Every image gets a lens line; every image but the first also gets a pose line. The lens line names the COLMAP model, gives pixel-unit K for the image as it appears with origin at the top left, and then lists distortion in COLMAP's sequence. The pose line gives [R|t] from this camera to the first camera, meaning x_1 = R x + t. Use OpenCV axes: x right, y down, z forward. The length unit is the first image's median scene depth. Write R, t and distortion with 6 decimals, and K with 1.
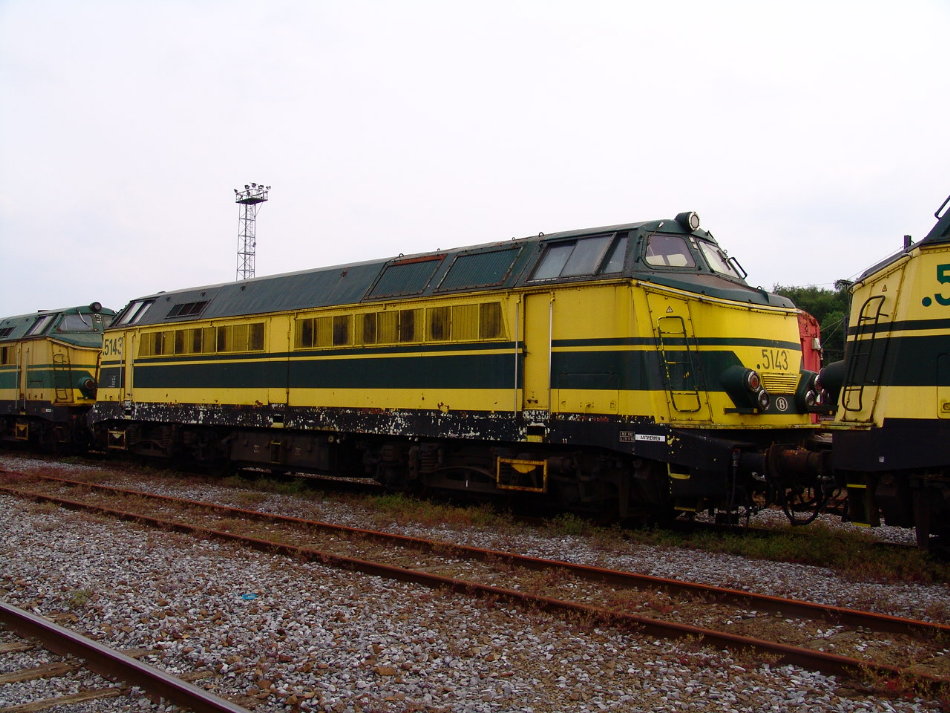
lens RADIAL K [[1023.5, 0, 481.1], [0, 1023.5, 394.2], [0, 0, 1]] dist [0.046451, 0.000000]
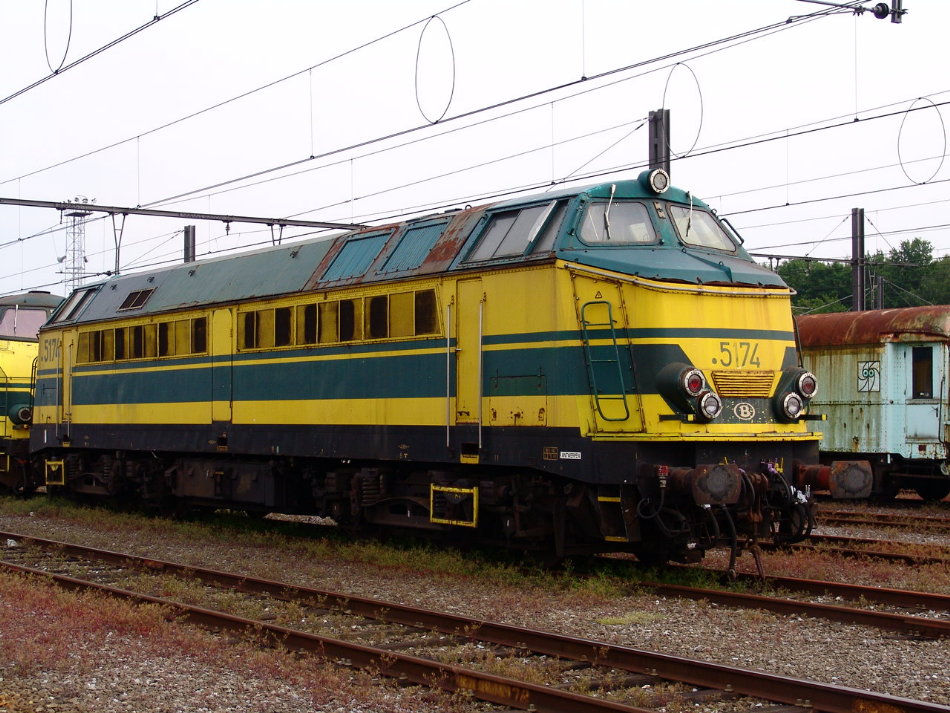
lens RADIAL K [[1728.6, 0, 474.6], [0, 1728.6, 353.7], [0, 0, 1]] dist [0.029890, 0.000000]
pose [[0.983106, -0.026408, -0.181122, 0.306437], [0.021178, 0.999303, -0.030749, 0.003042], [0.181807, 0.026394, 0.982980, -0.334716]]
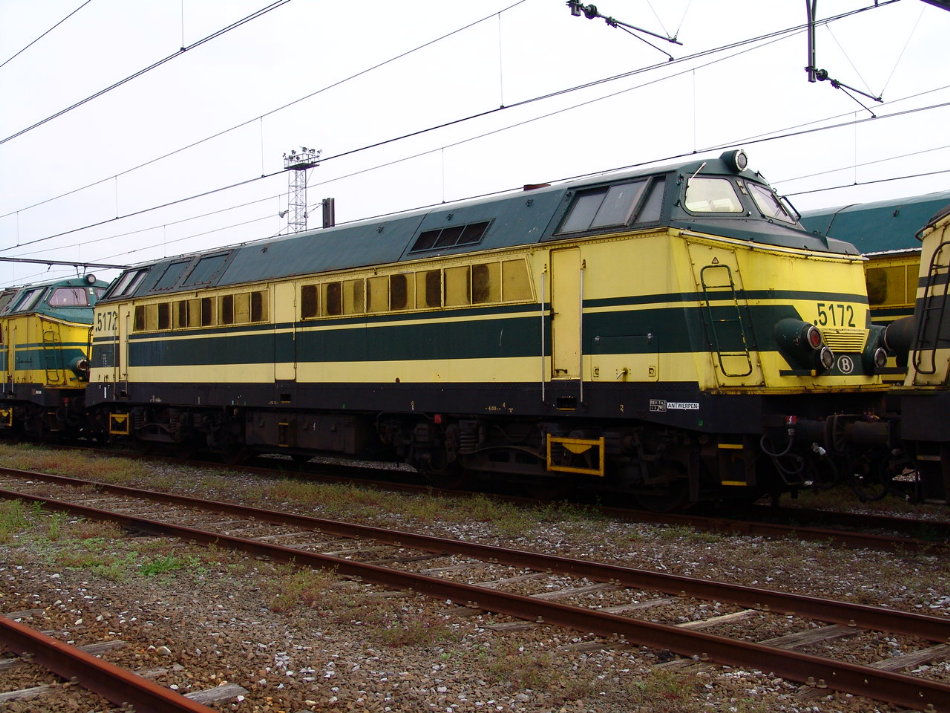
lens RADIAL K [[1170.5, 0, 471.2], [0, 1170.5, 357.3], [0, 0, 1]] dist [-0.014033, 0.000000]
pose [[0.998456, -0.029001, -0.047385, 0.018204], [0.028782, 0.999572, -0.005298, -0.000221], [0.047518, 0.003926, 0.998863, -0.016912]]
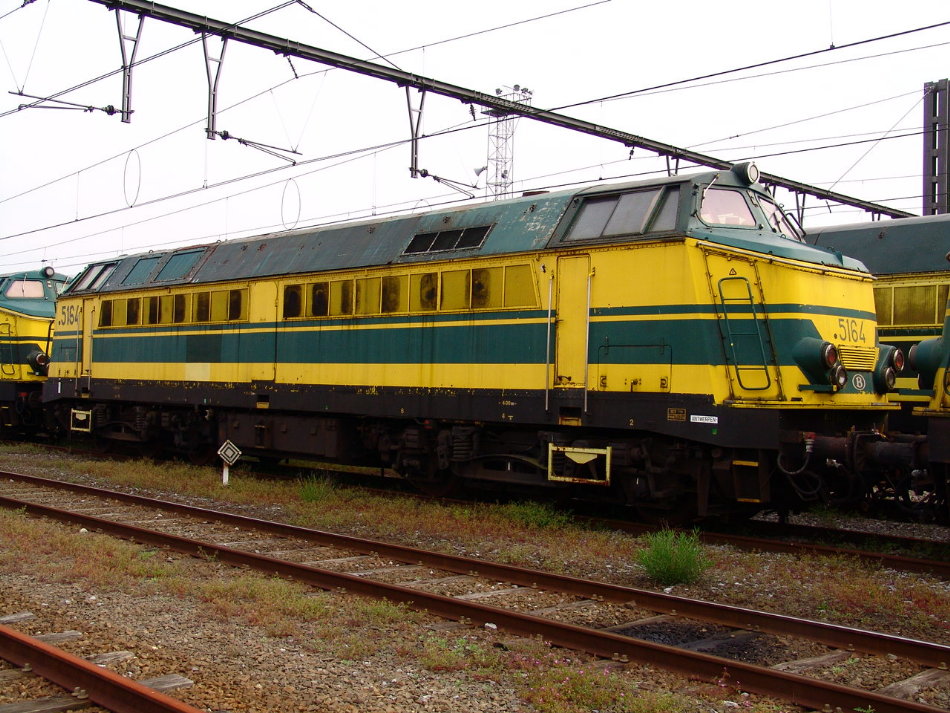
lens RADIAL K [[1098.7, 0, 484.1], [0, 1098.7, 355.0], [0, 0, 1]] dist [0.030548, 0.000000]
pose [[0.999432, 0.000871, 0.033698, -0.053782], [-0.000438, 0.999917, -0.012850, -0.000641], [-0.033707, 0.012828, 0.999349, 0.066255]]
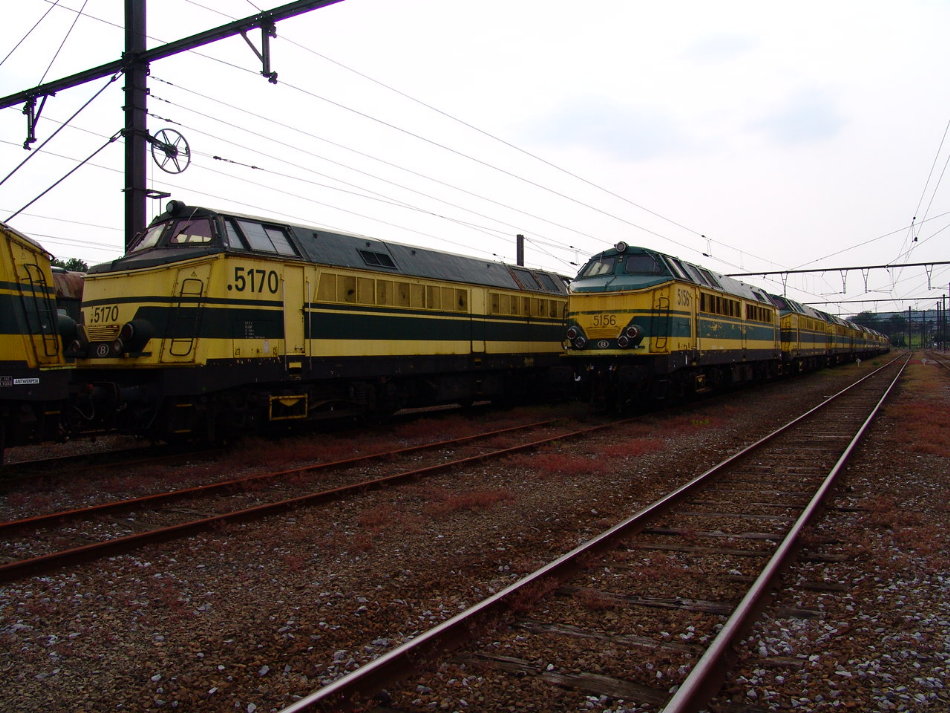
lens RADIAL K [[783.4, 0, 476.0], [0, 783.4, 354.6], [0, 0, 1]] dist [0.012727, 0.005548]
pose [[-0.303140, -0.021103, 0.952712, -0.965306], [-0.009285, 0.999773, 0.019192, -0.006239], [-0.952901, -0.003028, -0.303267, 1.083011]]
